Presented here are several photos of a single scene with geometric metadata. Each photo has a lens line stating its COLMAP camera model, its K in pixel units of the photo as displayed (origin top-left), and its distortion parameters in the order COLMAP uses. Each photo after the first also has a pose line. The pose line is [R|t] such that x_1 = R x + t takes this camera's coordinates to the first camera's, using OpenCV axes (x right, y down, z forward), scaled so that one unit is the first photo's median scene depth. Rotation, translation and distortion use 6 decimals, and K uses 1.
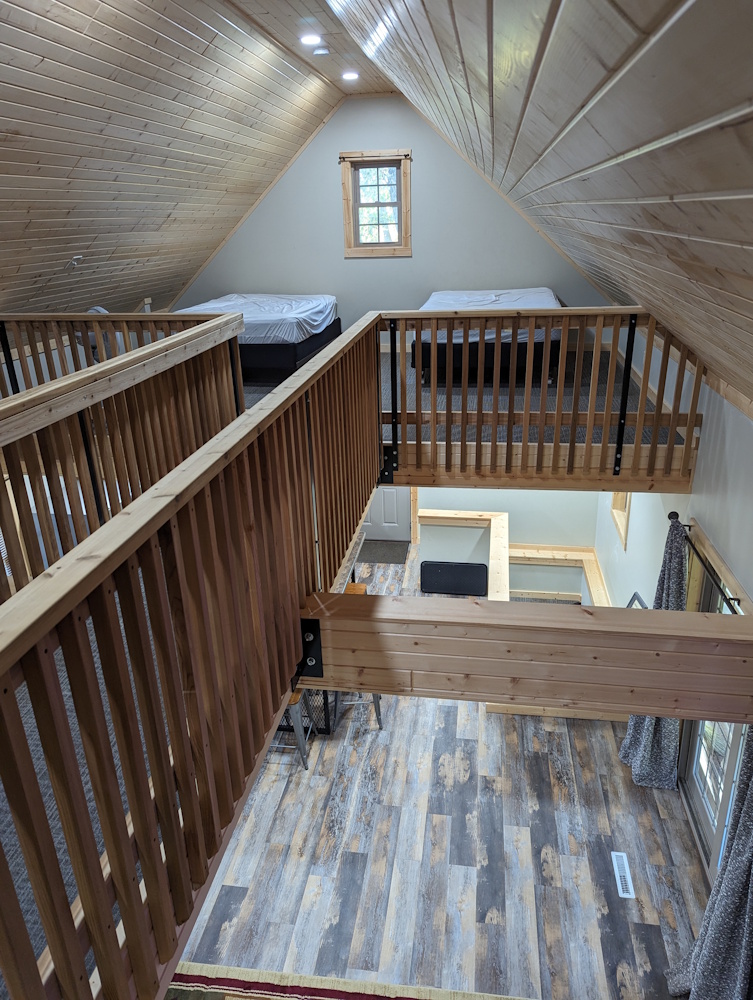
lens RADIAL K [[709.9, 0, 374.1], [0, 709.9, 498.6], [0, 0, 1]] dist [0.023148, -0.007396]
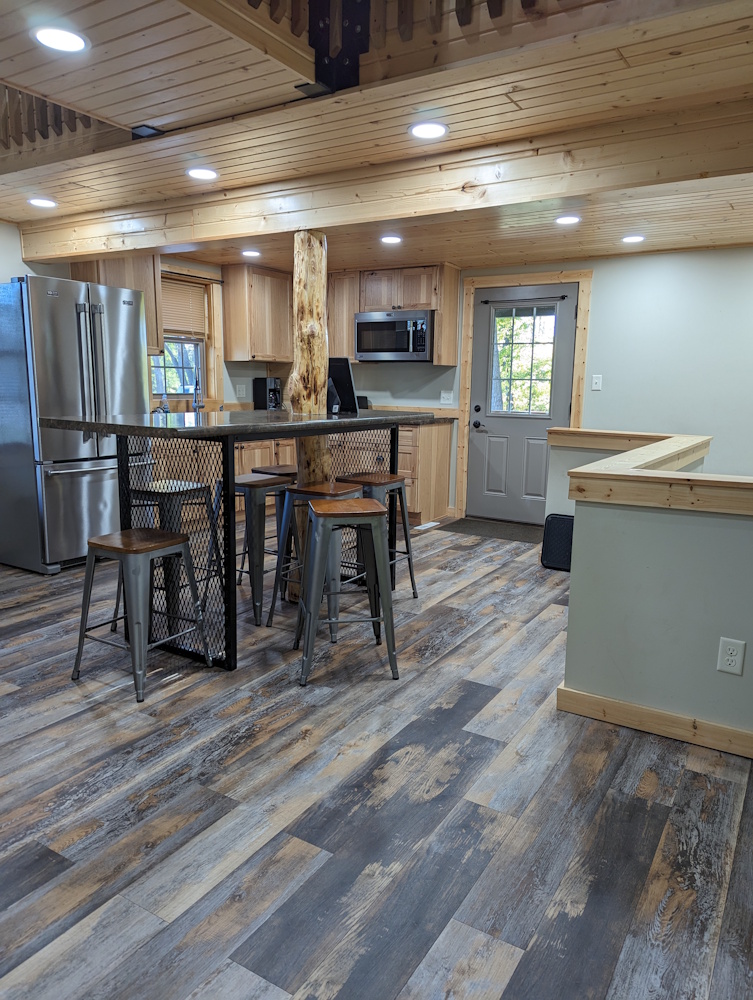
lens RADIAL K [[709.9, 0, 376.4], [0, 709.9, 502.4], [0, 0, 1]] dist [0.023148, -0.007396]
pose [[0.918640, 0.112929, -0.378613, 0.239755], [-0.189179, 0.967012, -0.170582, 0.313936], [0.346859, 0.228329, 0.909700, 0.602563]]
